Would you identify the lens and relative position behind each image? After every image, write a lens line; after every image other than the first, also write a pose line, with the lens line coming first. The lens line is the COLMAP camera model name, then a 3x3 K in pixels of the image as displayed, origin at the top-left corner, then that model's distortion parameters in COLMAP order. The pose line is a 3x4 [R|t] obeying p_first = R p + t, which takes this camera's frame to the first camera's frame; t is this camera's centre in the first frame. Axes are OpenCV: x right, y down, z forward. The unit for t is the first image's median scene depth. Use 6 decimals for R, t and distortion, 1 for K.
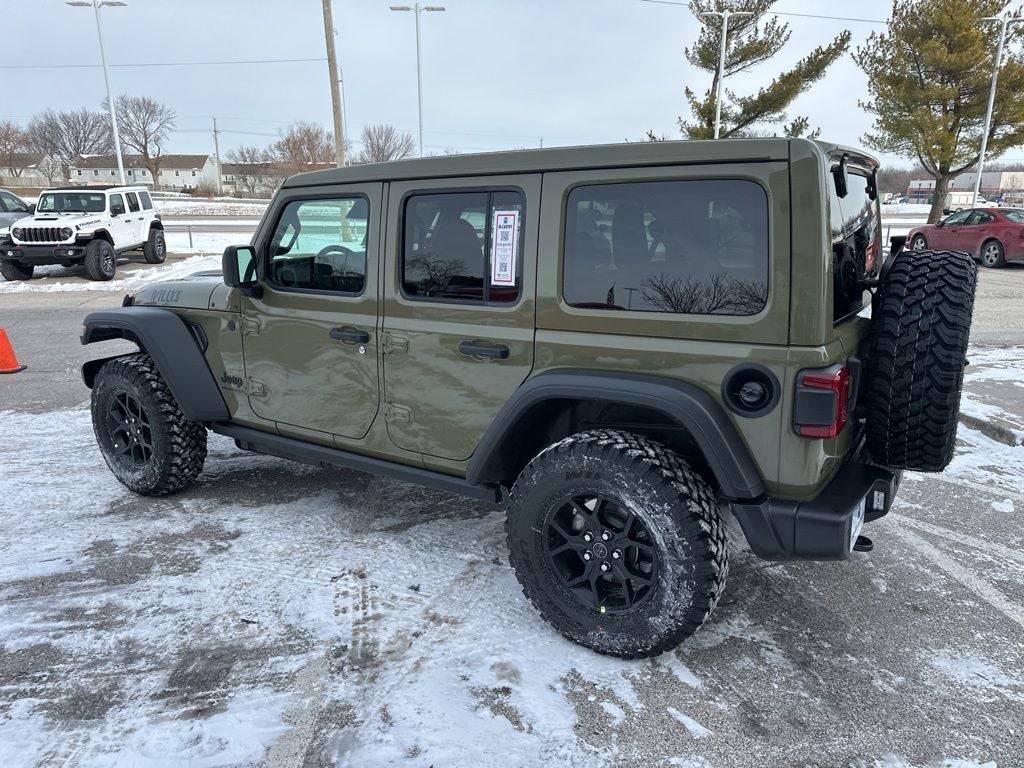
lens RADIAL K [[715.1, 0, 509.3], [0, 715.1, 382.2], [0, 0, 1]] dist [0.046768, -0.052784]
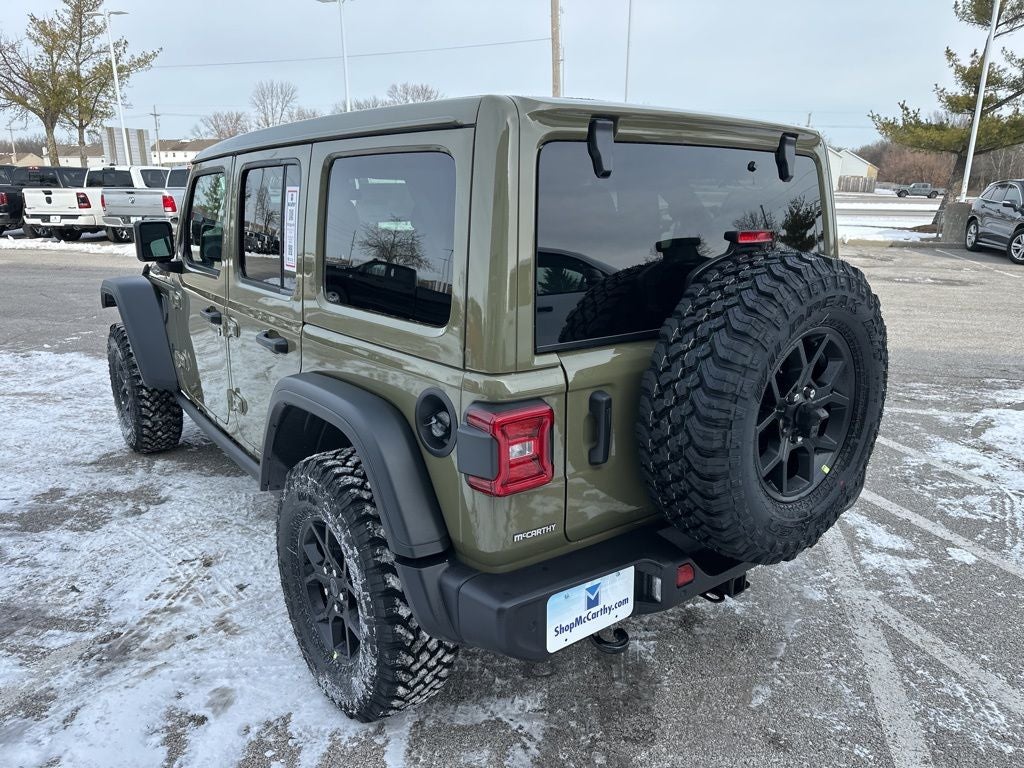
lens RADIAL K [[717.5, 0, 511.1], [0, 717.5, 384.1], [0, 0, 1]] dist [0.036801, -0.040060]
pose [[0.944213, 0.097125, -0.314688, 0.512475], [-0.088473, 0.995205, 0.041700, -0.054483], [0.317229, -0.011532, 0.948279, 0.224355]]
